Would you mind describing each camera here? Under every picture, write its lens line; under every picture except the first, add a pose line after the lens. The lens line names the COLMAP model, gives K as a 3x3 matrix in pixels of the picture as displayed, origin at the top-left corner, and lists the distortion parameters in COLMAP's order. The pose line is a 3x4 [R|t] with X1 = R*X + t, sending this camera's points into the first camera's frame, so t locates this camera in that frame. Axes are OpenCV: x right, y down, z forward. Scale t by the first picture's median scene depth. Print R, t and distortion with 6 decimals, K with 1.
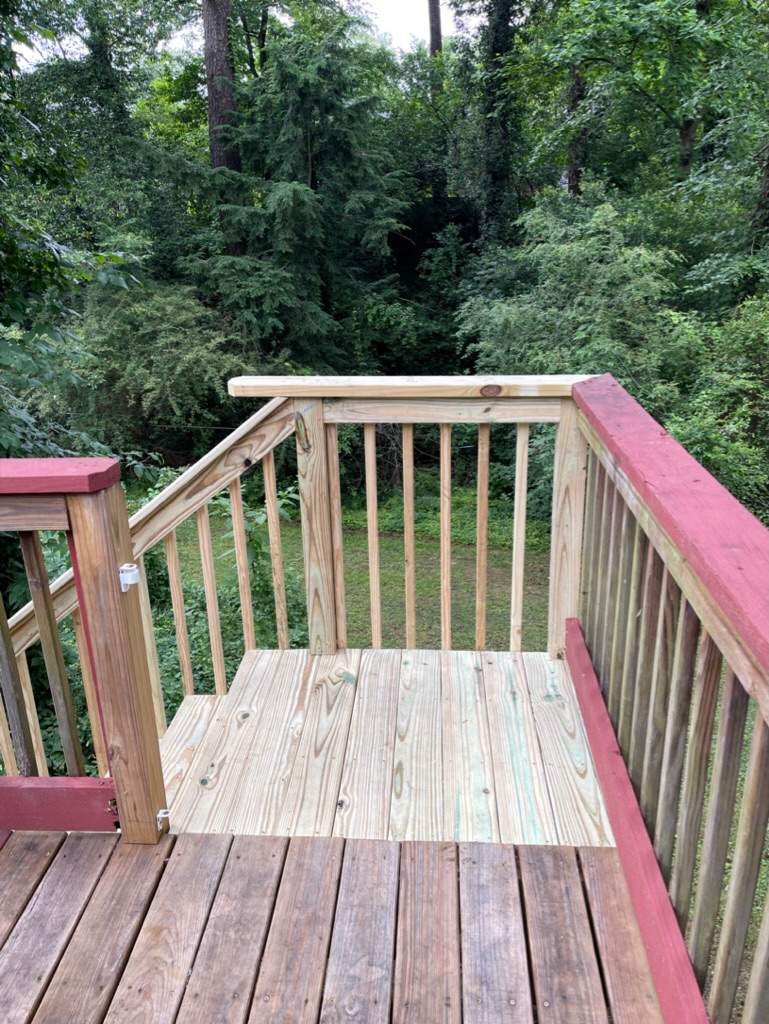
lens RADIAL K [[772.4, 0, 388.7], [0, 772.4, 515.3], [0, 0, 1]] dist [0.071235, -0.066608]
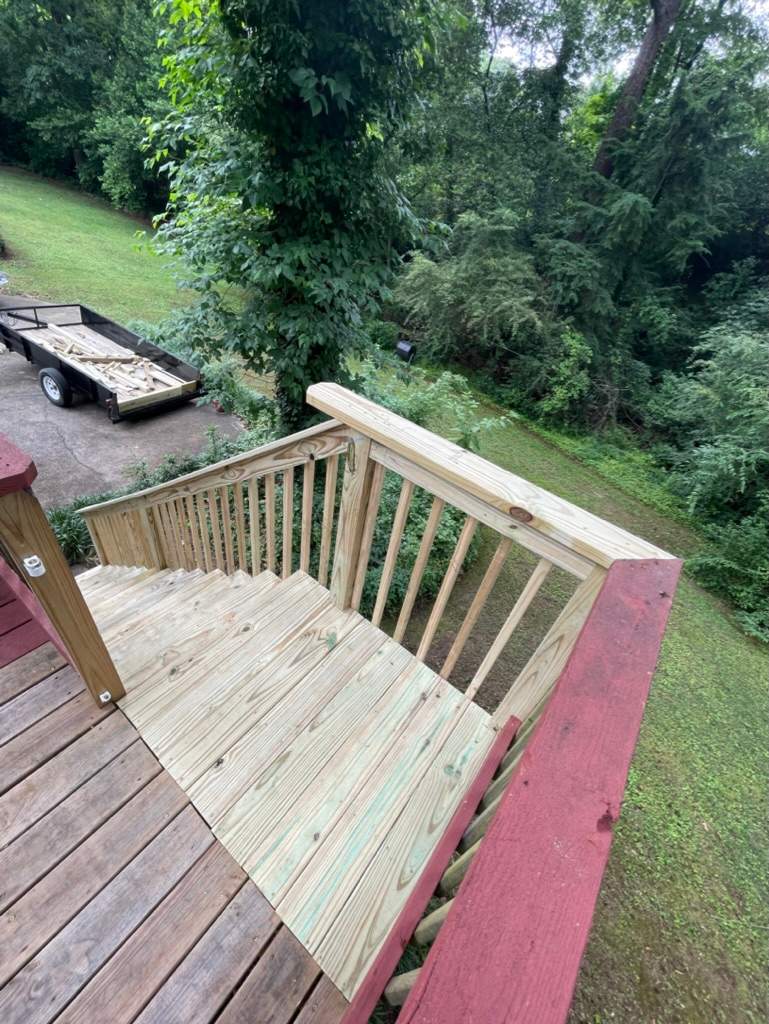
lens RADIAL K [[416.0, 0, 383.8], [0, 416.0, 510.3], [0, 0, 1]] dist [0.000282, -0.000440]
pose [[0.812603, 0.477199, -0.334600, 0.142577], [-0.365559, 0.864457, 0.345080, -0.239081], [0.453919, -0.158097, 0.876905, 0.465945]]
